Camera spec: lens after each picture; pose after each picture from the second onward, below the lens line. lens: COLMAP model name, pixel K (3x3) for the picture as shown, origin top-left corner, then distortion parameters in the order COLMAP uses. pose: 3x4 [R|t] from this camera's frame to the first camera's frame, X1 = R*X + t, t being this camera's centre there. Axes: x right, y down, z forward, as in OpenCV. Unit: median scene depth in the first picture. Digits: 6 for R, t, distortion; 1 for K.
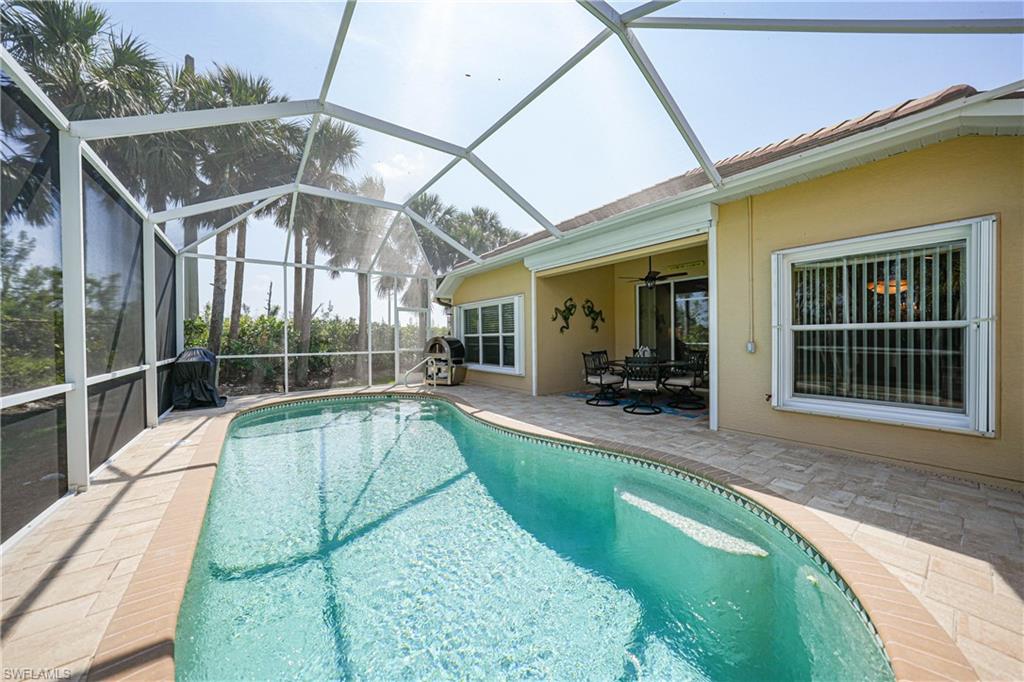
lens RADIAL K [[353.5, 0, 513.3], [0, 353.5, 340.2], [0, 0, 1]] dist [-0.025098, 0.004715]
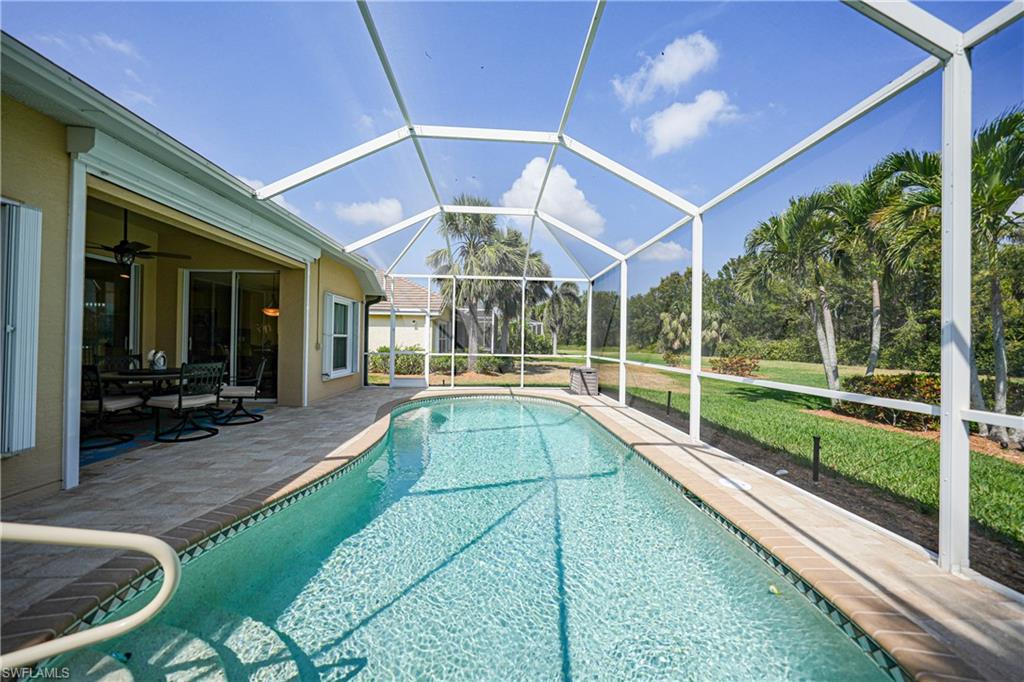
lens RADIAL K [[353.5, 0, 512.8], [0, 353.5, 343.6], [0, 0, 1]] dist [-0.025098, 0.004715]
pose [[-0.830983, -0.005120, 0.556275, -0.507865], [-0.001675, 0.999976, 0.006703, -0.002760], [-0.556296, 0.004638, -0.830971, 0.967297]]
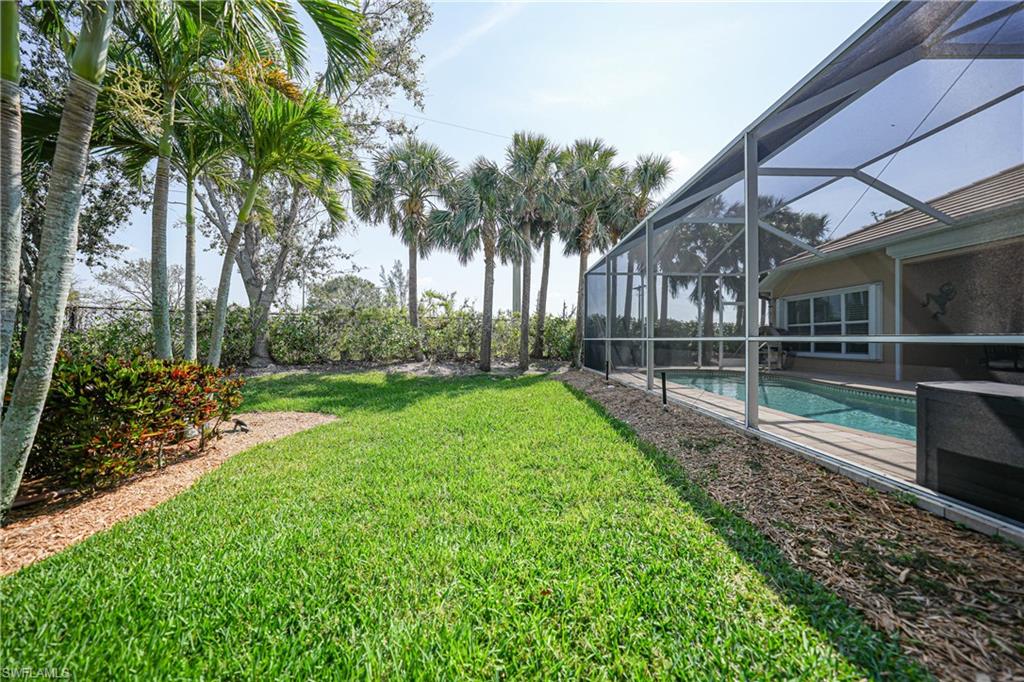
lens RADIAL K [[353.5, 0, 509.9], [0, 353.5, 337.5], [0, 0, 1]] dist [-0.025098, 0.004715]
pose [[0.801460, 0.009320, -0.597976, -0.228919], [-0.015297, 0.999871, -0.004919, 0.050772], [0.597853, 0.013090, 0.801499, -0.441721]]
